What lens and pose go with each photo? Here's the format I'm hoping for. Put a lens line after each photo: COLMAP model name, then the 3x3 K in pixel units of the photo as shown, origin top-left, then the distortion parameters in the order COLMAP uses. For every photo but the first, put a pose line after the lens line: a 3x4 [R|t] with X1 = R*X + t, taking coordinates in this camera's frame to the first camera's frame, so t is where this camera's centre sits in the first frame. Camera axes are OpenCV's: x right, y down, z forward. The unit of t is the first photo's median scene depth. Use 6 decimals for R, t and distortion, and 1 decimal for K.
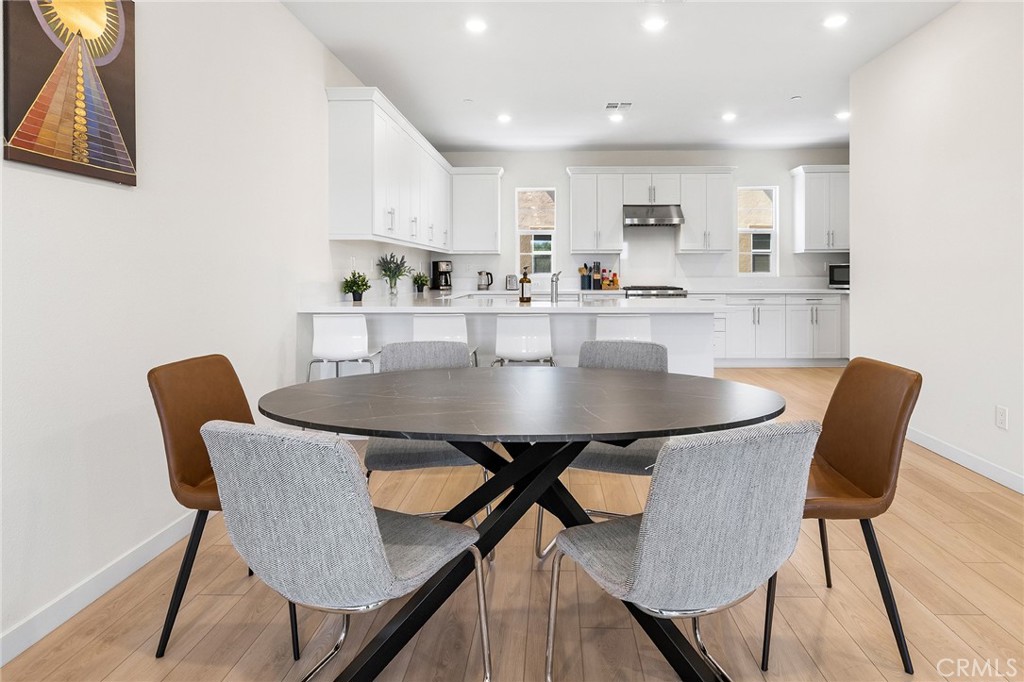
lens RADIAL K [[468.6, 0, 495.8], [0, 468.6, 267.8], [0, 0, 1]] dist [0.028962, 0.000044]
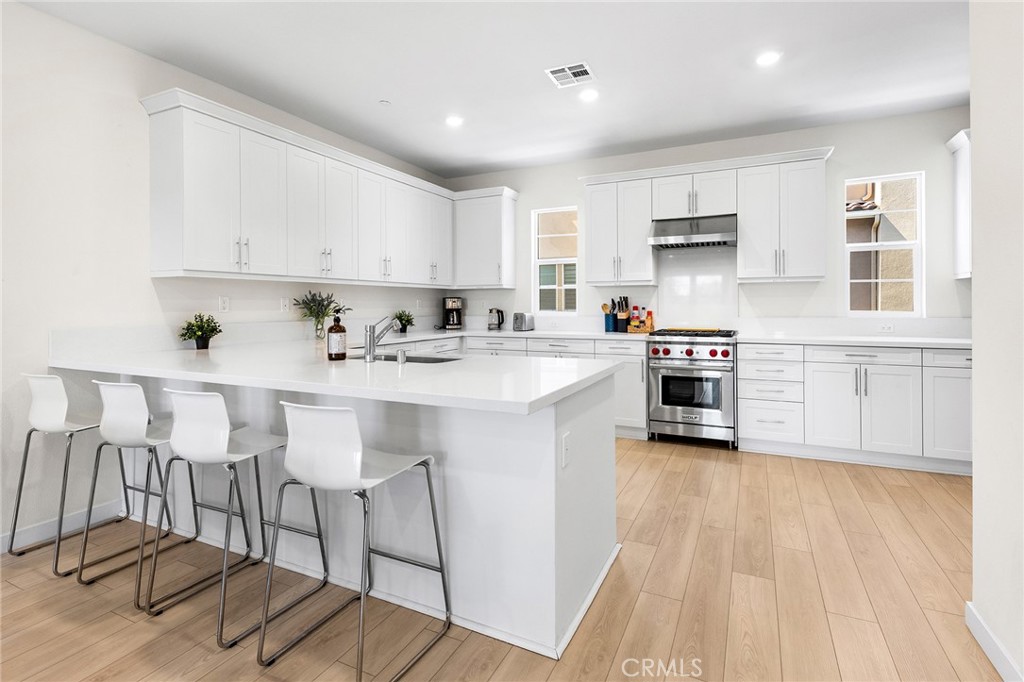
lens RADIAL K [[422.8, 0, 501.5], [0, 422.8, 305.7], [0, 0, 1]] dist [0.004655, -0.000636]
pose [[0.933583, -0.003610, -0.358344, 0.280580], [0.007763, 0.999918, 0.010152, -0.006481], [0.358278, -0.012260, 0.933535, 0.276664]]
